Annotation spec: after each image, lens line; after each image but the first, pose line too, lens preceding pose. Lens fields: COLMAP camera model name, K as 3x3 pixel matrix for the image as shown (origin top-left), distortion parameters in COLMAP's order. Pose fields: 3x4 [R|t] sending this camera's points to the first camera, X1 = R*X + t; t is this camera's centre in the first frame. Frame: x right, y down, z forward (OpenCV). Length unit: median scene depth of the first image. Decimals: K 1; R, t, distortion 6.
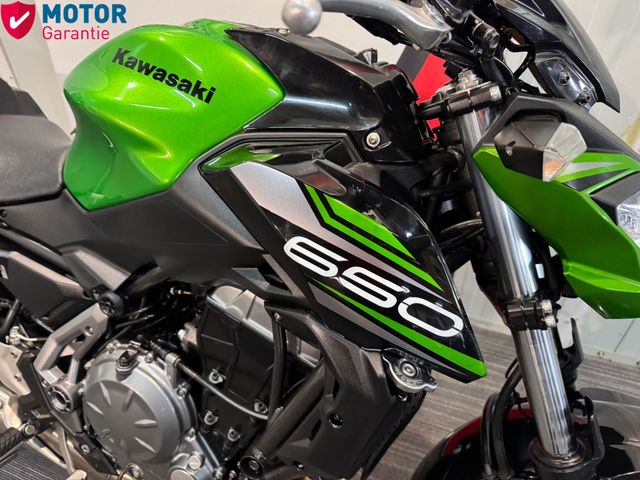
lens RADIAL K [[450.5, 0, 318.1], [0, 450.5, 237.3], [0, 0, 1]] dist [0.059213, -0.098277]
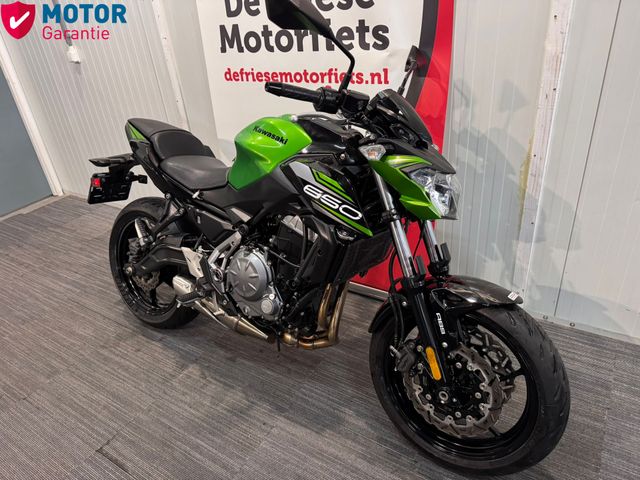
lens RADIAL K [[450.5, 0, 318.1], [0, 450.5, 237.3], [0, 0, 1]] dist [0.059213, -0.098277]
pose [[0.974212, 0.029763, -0.223664, 0.466969], [-0.059881, 0.989821, -0.129109, 0.482953], [0.217545, 0.139173, 0.966077, -1.222263]]
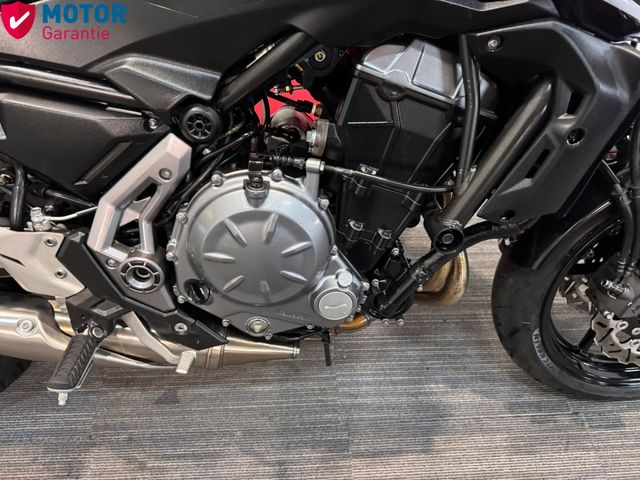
lens RADIAL K [[457.9, 0, 318.4], [0, 457.9, 247.3], [0, 0, 1]] dist [0.046279, -0.059977]
pose [[0.914139, -0.279706, 0.293453, -0.577784], [0.204862, 0.943353, 0.260992, 0.186621], [-0.349831, -0.178465, 0.919657, 0.189009]]
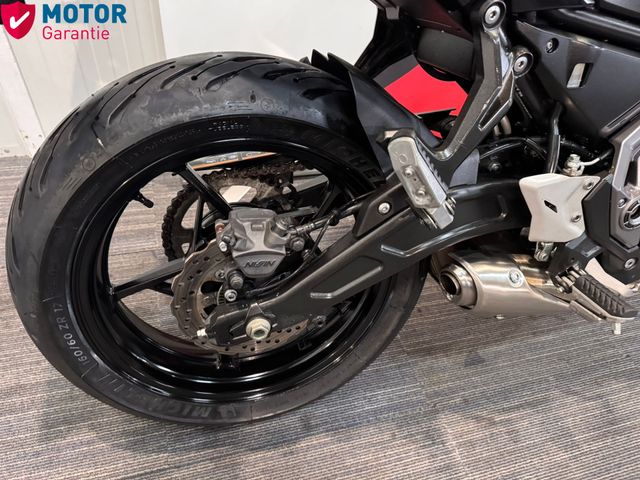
lens RADIAL K [[451.6, 0, 322.0], [0, 451.6, 243.2], [0, 0, 1]] dist [0.069413, -0.097113]
pose [[0.801036, -0.371664, 0.469262, -1.676280], [0.256180, 0.921339, 0.292416, 0.003738], [-0.541030, -0.114020, 0.833238, 0.675724]]
